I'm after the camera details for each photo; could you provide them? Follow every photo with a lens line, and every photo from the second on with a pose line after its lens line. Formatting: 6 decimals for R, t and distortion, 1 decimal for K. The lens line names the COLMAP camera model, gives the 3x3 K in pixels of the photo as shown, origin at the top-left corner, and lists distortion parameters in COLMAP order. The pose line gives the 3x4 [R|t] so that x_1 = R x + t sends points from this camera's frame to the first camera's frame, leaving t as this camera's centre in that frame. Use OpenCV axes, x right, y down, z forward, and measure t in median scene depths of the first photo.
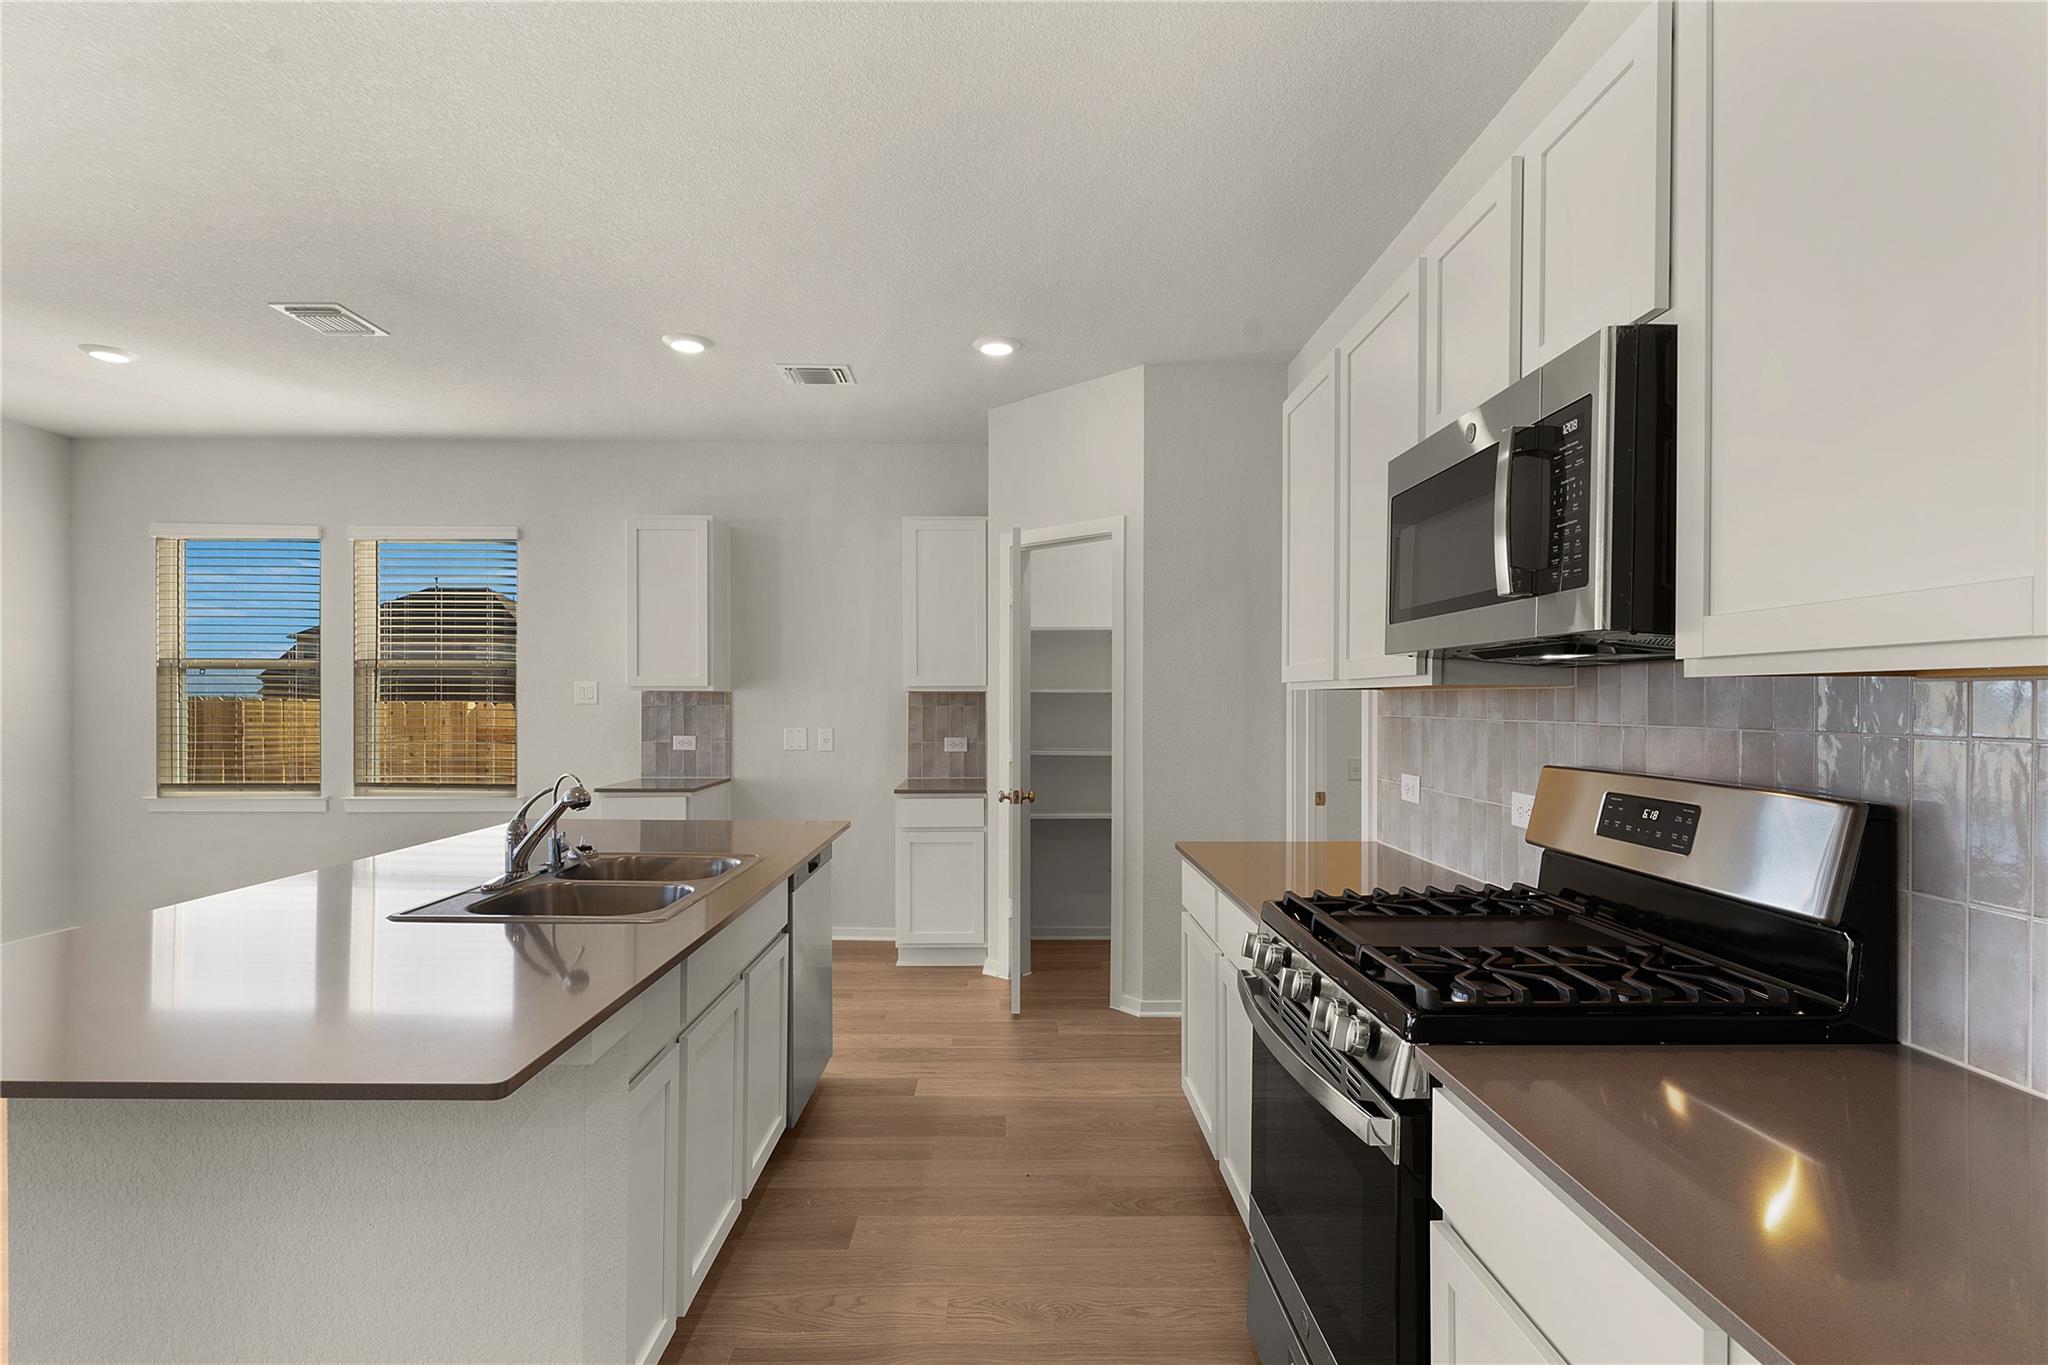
lens RADIAL K [[979.6, 0, 1020.5], [0, 979.6, 698.6], [0, 0, 1]] dist [0.002522, -0.000978]
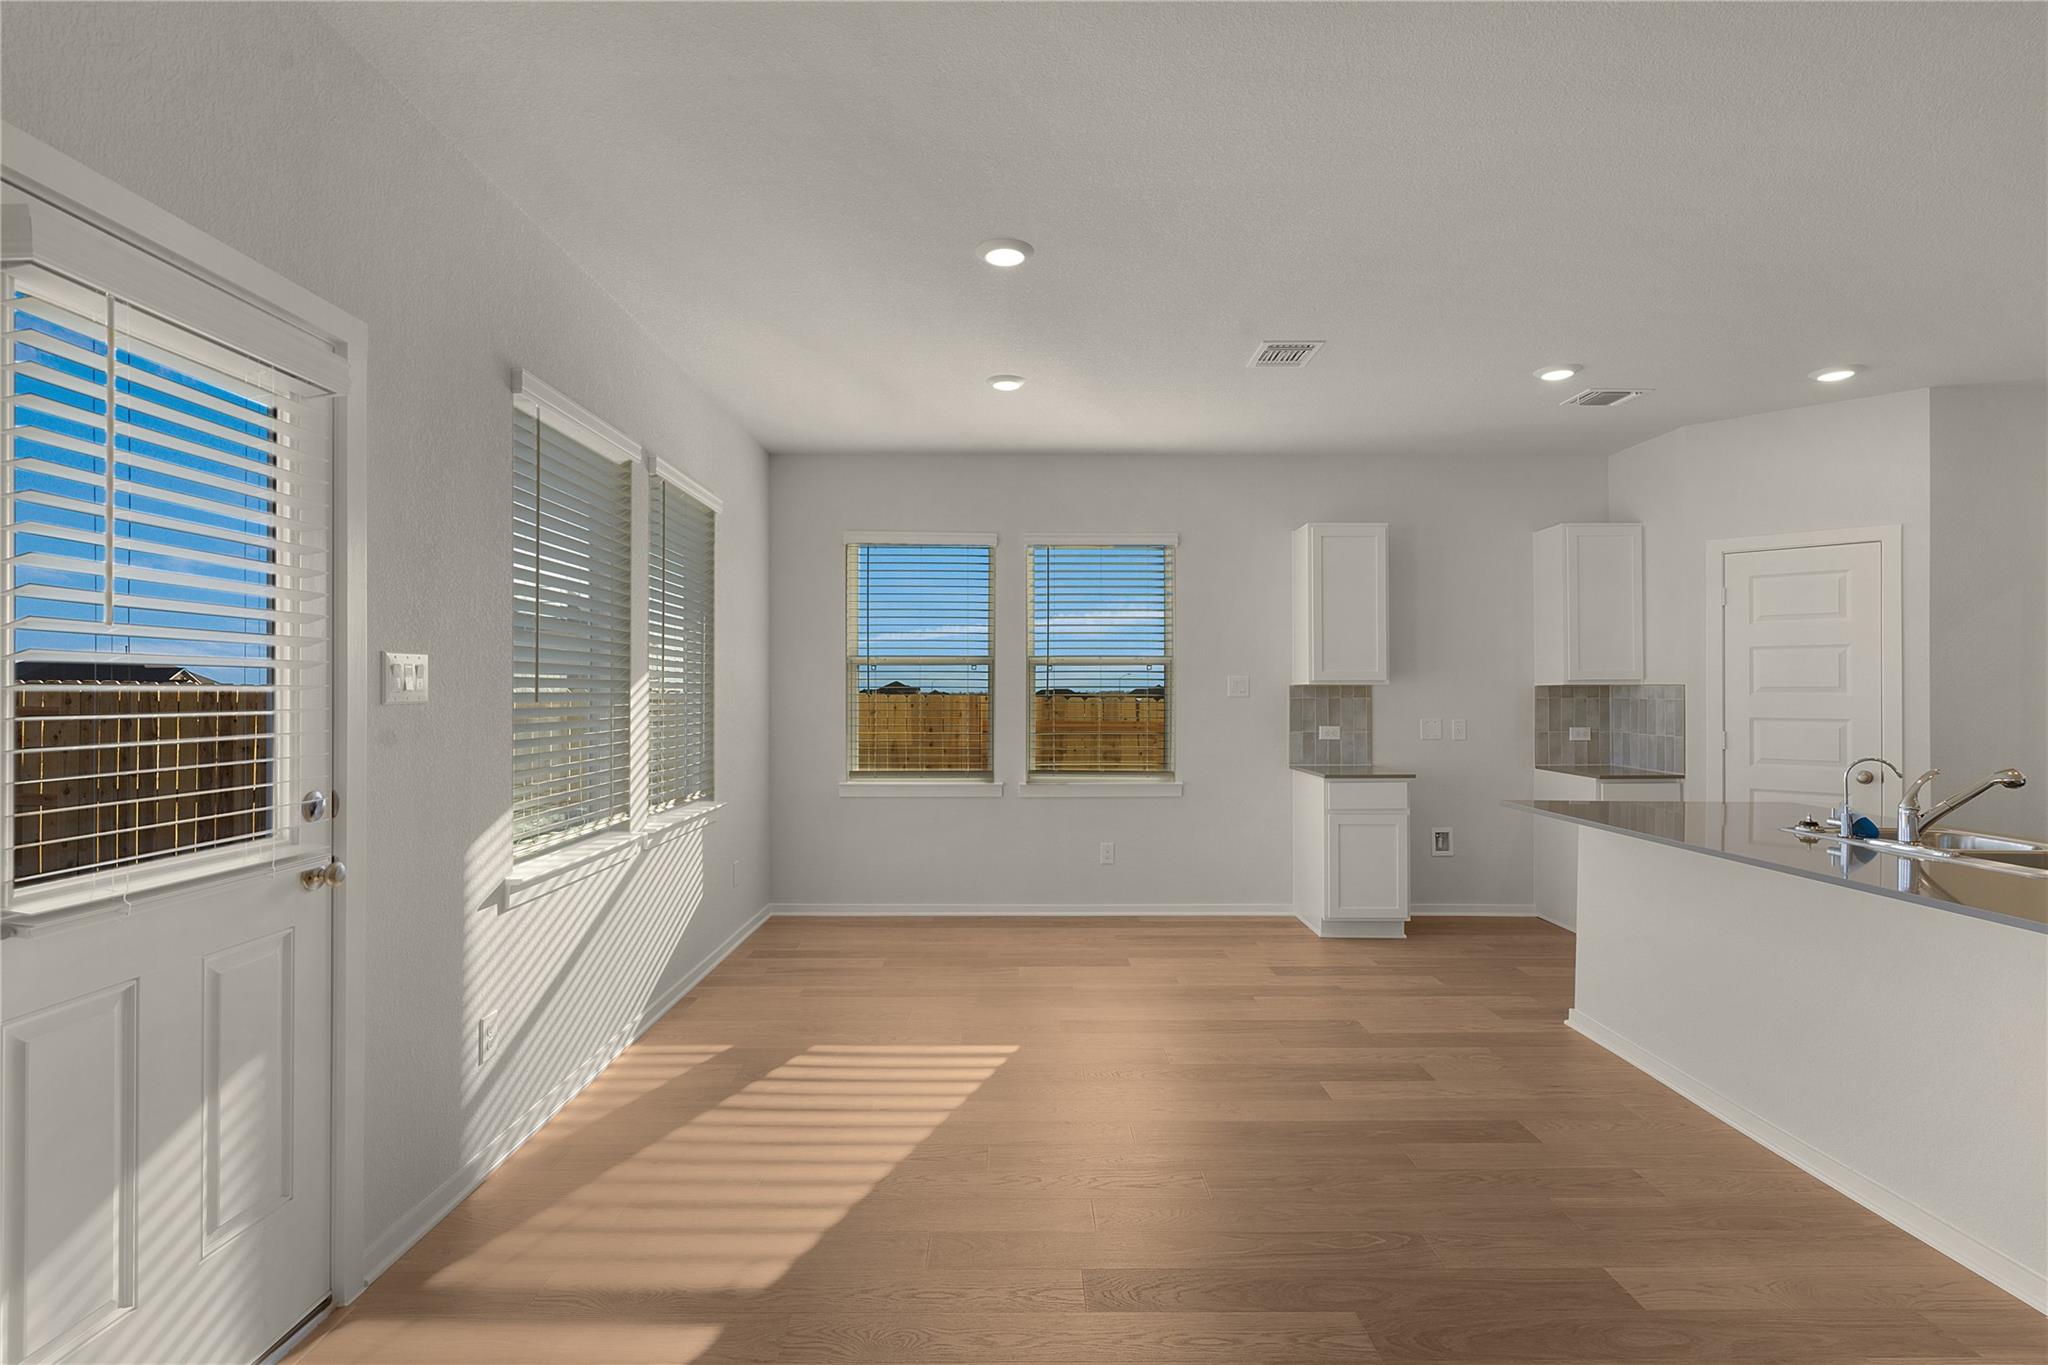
lens RADIAL K [[979.6, 0, 1021.7], [0, 979.6, 687.6], [0, 0, 1]] dist [0.002522, -0.000978]
pose [[0.999905, -0.002863, -0.013453, -0.666875], [0.002807, 0.999987, -0.004158, -0.001116], [0.013465, 0.004120, 0.999901, -0.082170]]
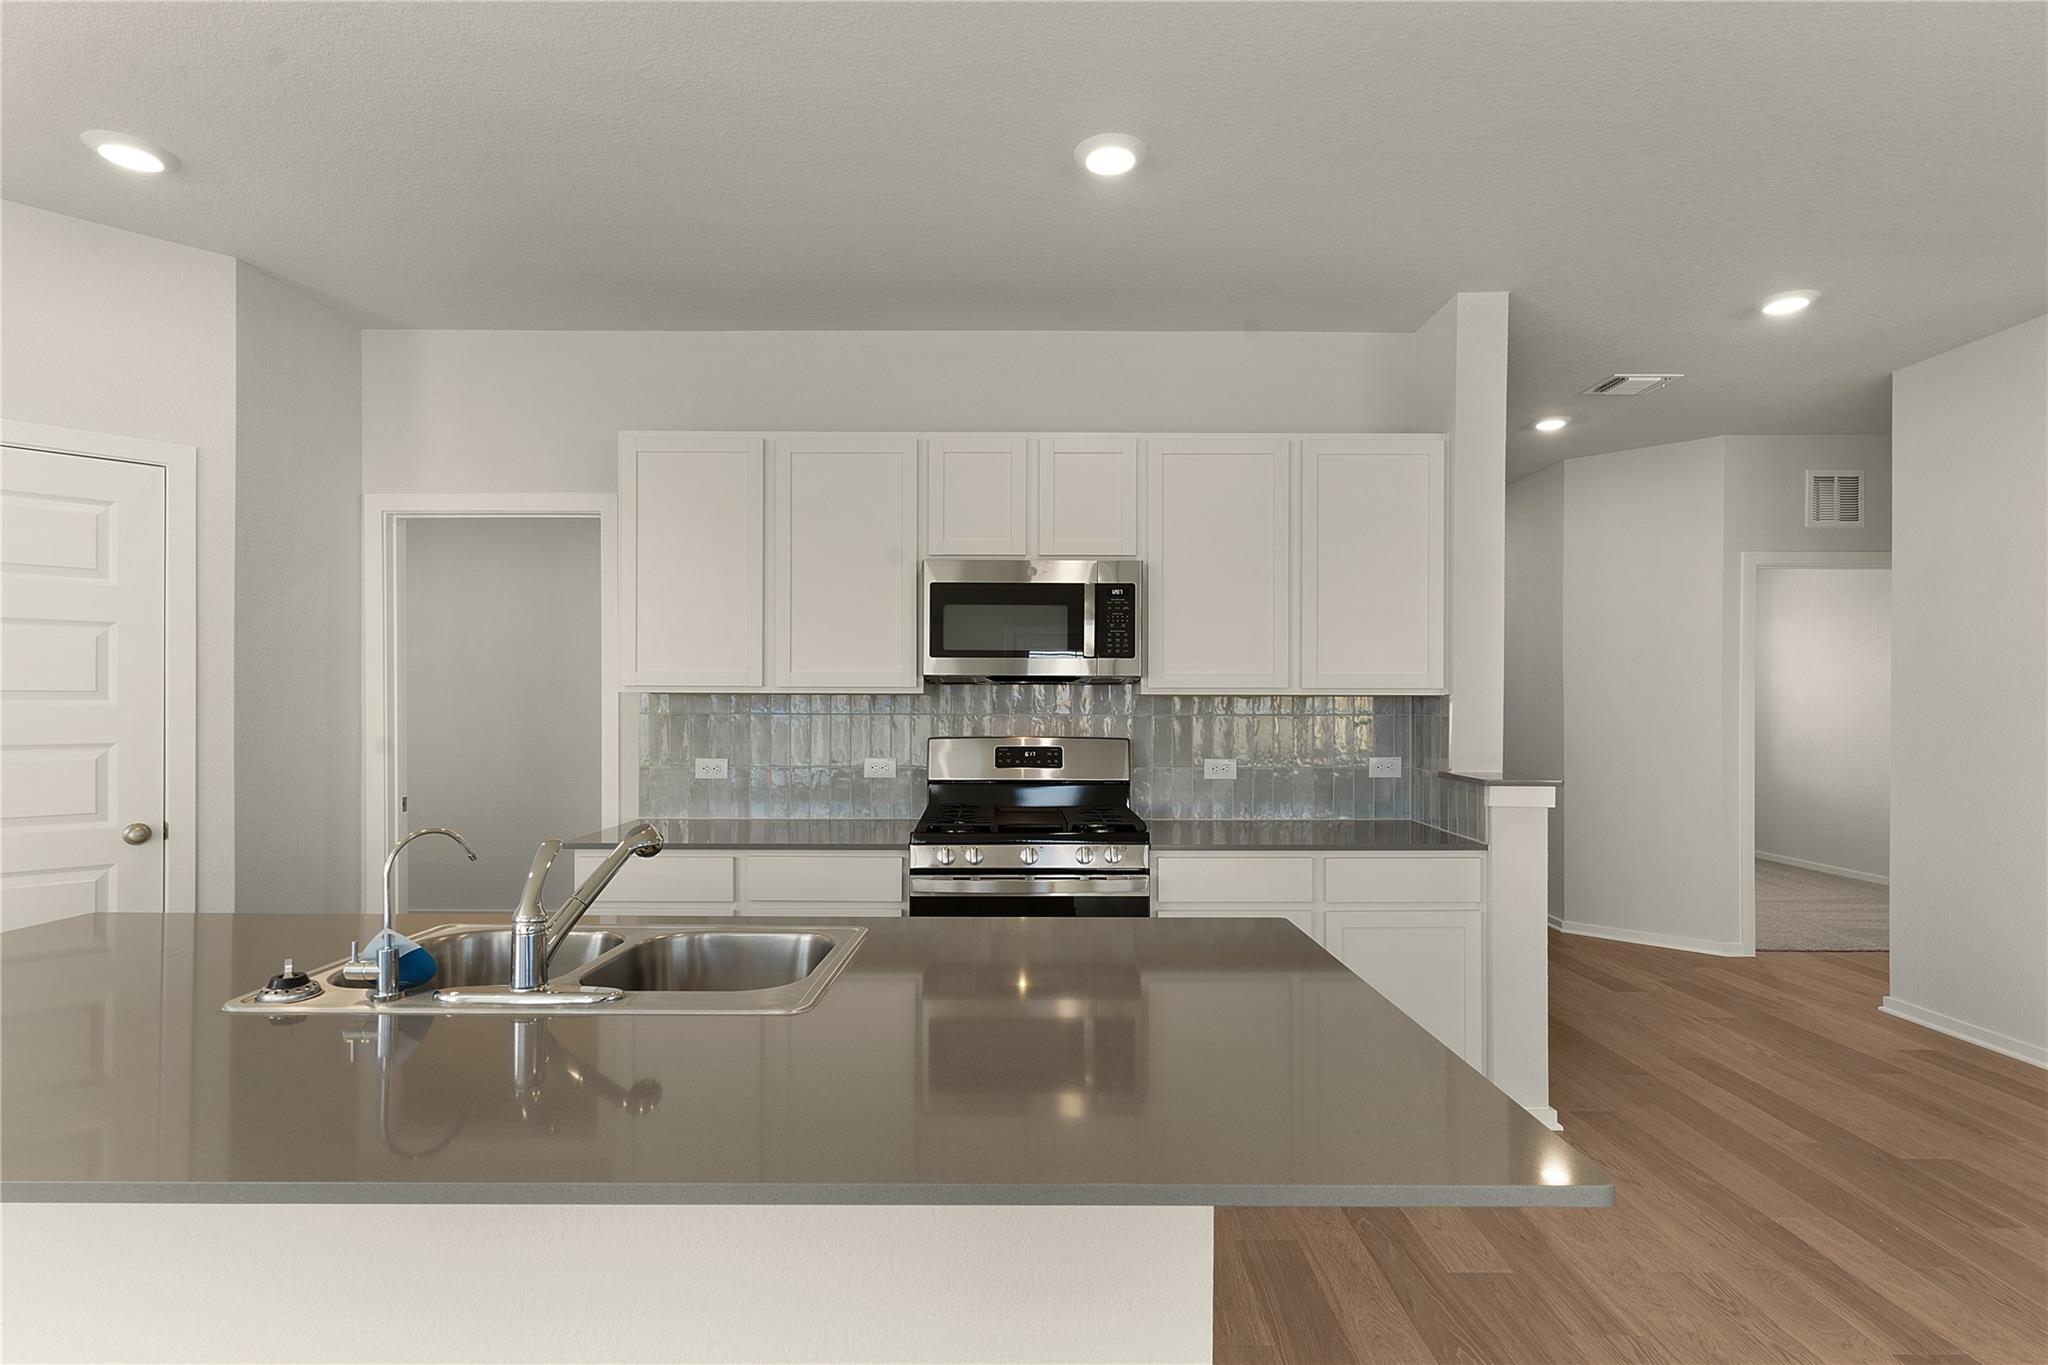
lens RADIAL K [[979.6, 0, 1012.3], [0, 979.6, 716.2], [0, 0, 1]] dist [0.002522, -0.000978]
pose [[0.014551, -0.011758, 0.999825, -0.475681], [-0.005077, 0.999917, 0.011833, 0.001554], [-0.999881, -0.005249, 0.014490, 0.298382]]
